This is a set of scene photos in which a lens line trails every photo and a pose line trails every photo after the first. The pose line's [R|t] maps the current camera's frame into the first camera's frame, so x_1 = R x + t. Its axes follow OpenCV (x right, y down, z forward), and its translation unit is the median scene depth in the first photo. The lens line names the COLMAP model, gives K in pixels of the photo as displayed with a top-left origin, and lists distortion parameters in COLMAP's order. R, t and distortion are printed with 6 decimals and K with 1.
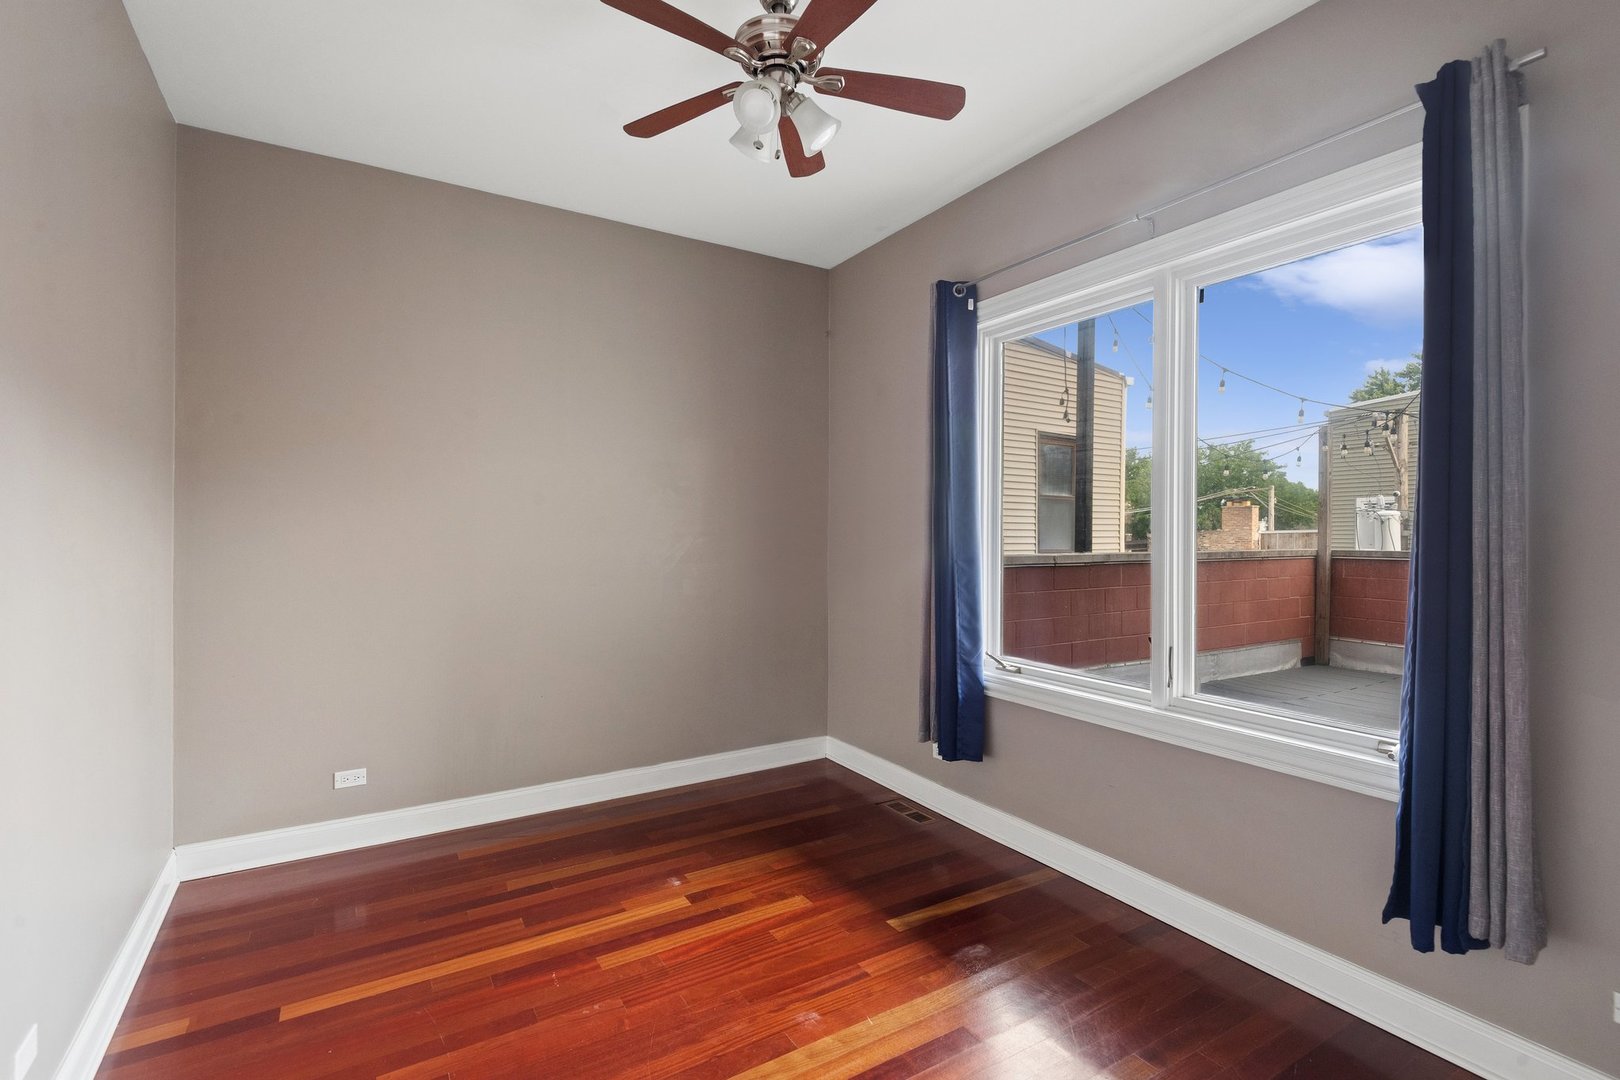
lens RADIAL K [[737.7, 0, 802.3], [0, 737.7, 537.6], [0, 0, 1]] dist [0.033057, -0.018413]
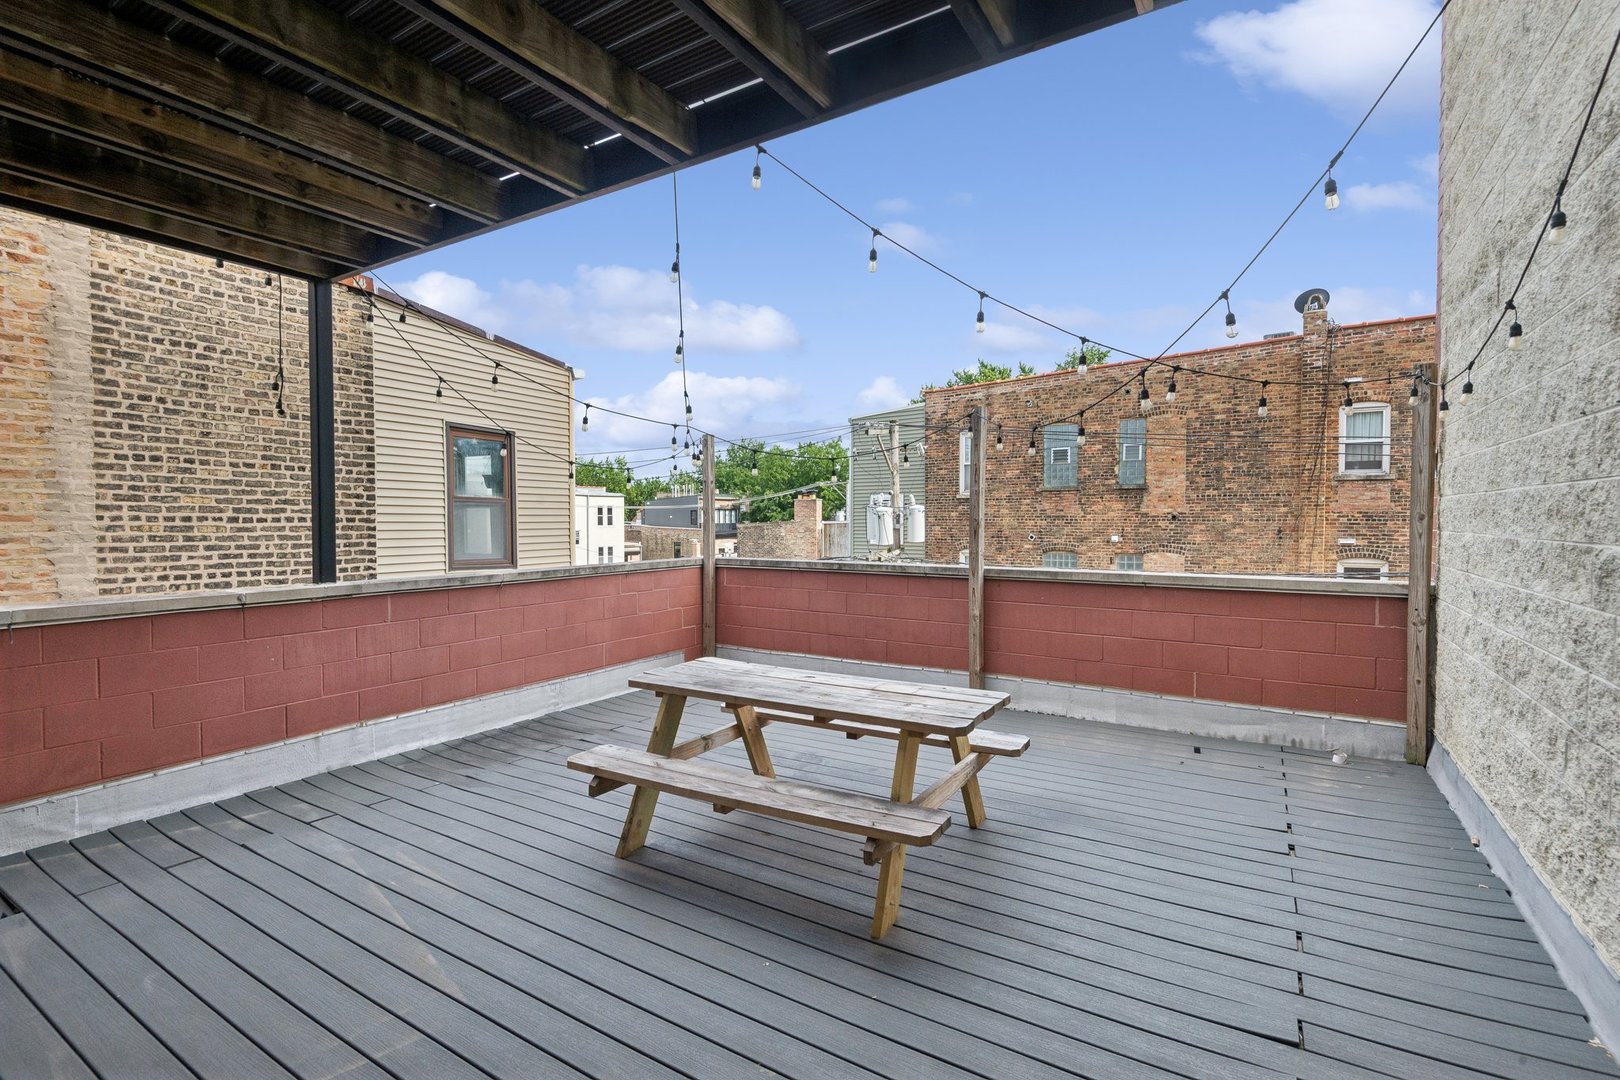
lens RADIAL K [[737.7, 0, 805.3], [0, 737.7, 535.7], [0, 0, 1]] dist [0.033057, -0.018413]
pose [[0.895778, -0.016250, 0.444205, 0.306459], [0.009247, 0.999797, 0.017927, -0.024685], [-0.444405, -0.011951, 0.895746, 0.048593]]
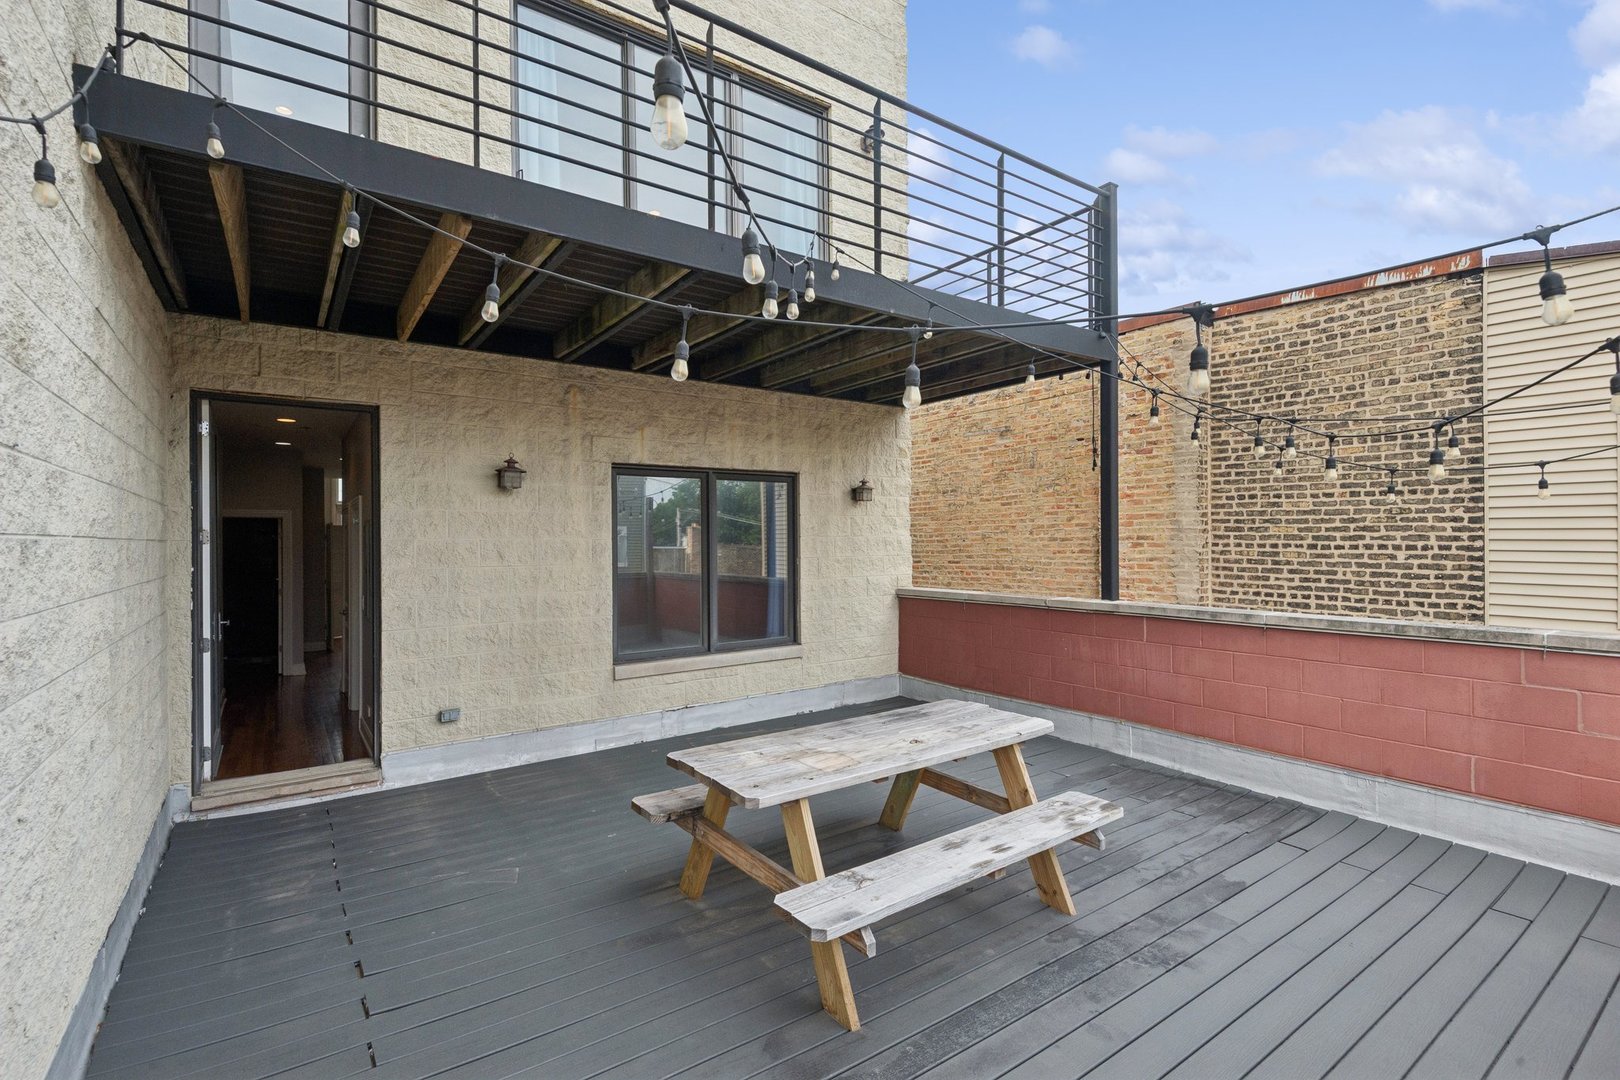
lens RADIAL K [[737.7, 0, 798.7], [0, 737.7, 538.8], [0, 0, 1]] dist [0.033057, -0.018413]
pose [[0.068330, -0.004804, -0.997651, 0.840067], [-0.001332, 0.999987, -0.004907, -0.035175], [0.997662, 0.001664, 0.068322, 0.332574]]
